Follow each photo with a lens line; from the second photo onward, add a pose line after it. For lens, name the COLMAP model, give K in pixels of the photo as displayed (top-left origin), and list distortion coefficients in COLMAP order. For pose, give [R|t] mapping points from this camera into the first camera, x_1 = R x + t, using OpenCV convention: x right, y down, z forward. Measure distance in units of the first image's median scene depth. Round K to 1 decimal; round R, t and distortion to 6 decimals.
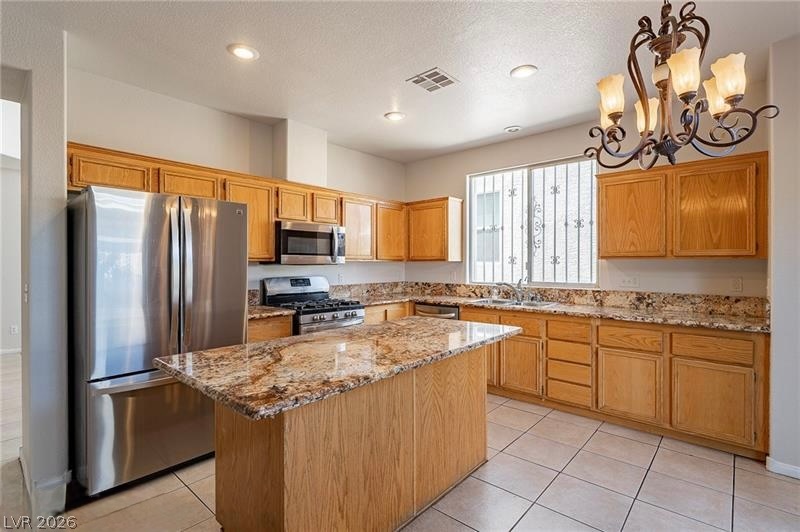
lens RADIAL K [[380.4, 0, 400.0], [0, 380.4, 266.0], [0, 0, 1]] dist [0.004029, 0.000204]
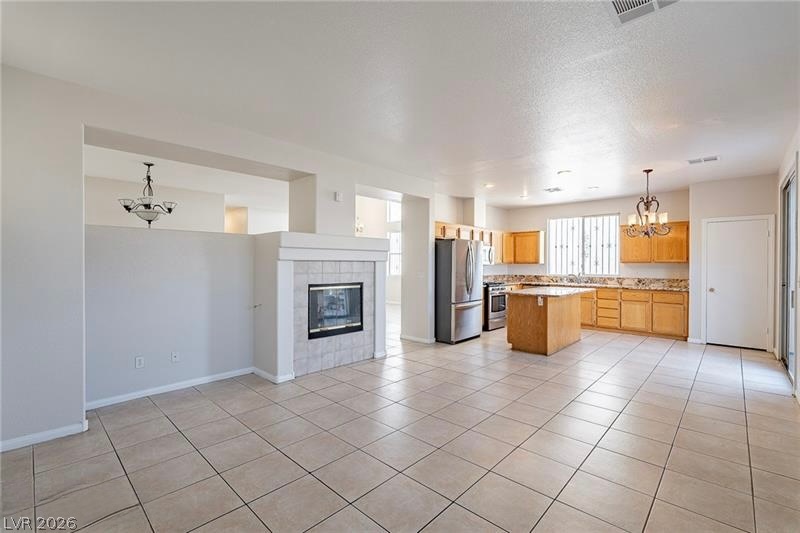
lens RADIAL K [[355.4, 0, 396.4], [0, 355.4, 264.8], [0, 0, 1]] dist [-0.003454, -0.000409]
pose [[0.999418, 0.004781, -0.033770, -0.651072], [-0.004961, 0.999974, -0.005258, 0.008087], [0.033744, 0.005422, 0.999416, -1.013140]]
